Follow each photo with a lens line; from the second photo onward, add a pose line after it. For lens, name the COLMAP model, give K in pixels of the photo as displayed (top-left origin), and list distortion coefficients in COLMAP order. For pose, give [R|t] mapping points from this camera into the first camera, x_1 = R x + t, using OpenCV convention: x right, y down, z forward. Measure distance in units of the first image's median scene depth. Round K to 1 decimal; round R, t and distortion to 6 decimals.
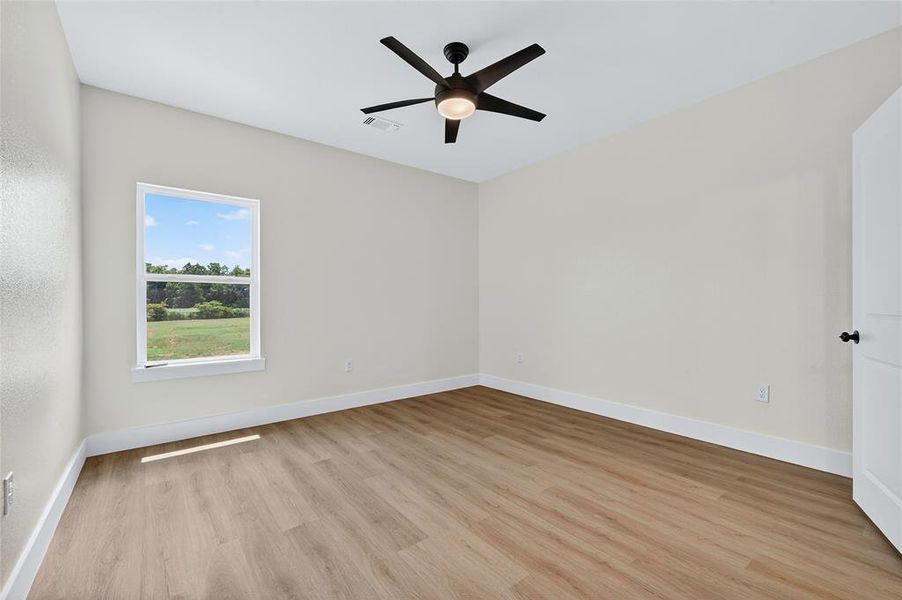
lens RADIAL K [[385.2, 0, 450.5], [0, 385.2, 313.4], [0, 0, 1]] dist [-0.002135, -0.000316]
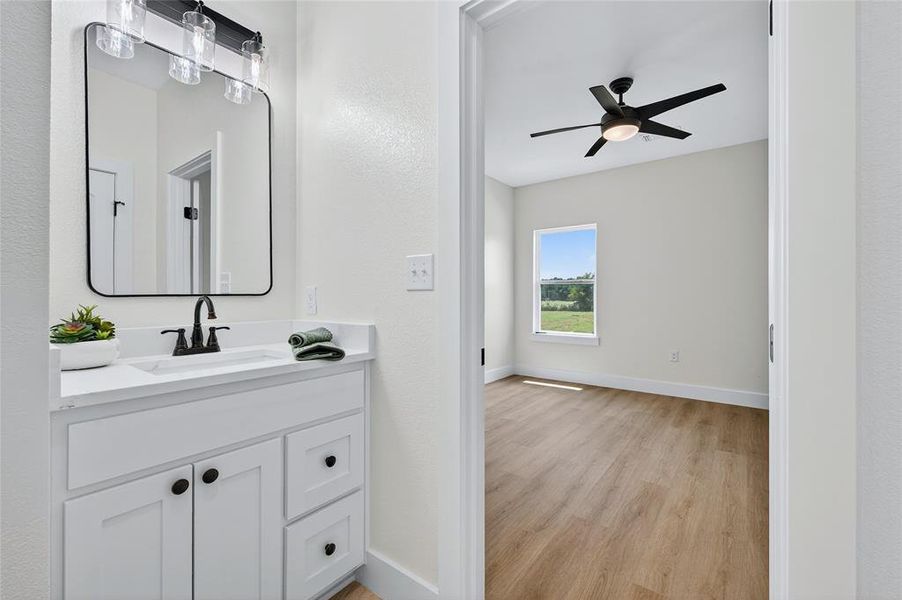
lens RADIAL K [[378.8, 0, 451.0], [0, 378.8, 300.0], [0, 0, 1]] dist [-0.001118, -0.000140]
pose [[0.256020, 0.017772, -0.966508, 0.793180], [-0.027965, 0.999549, 0.010972, -0.023054], [0.966267, 0.024220, 0.256402, 0.149365]]
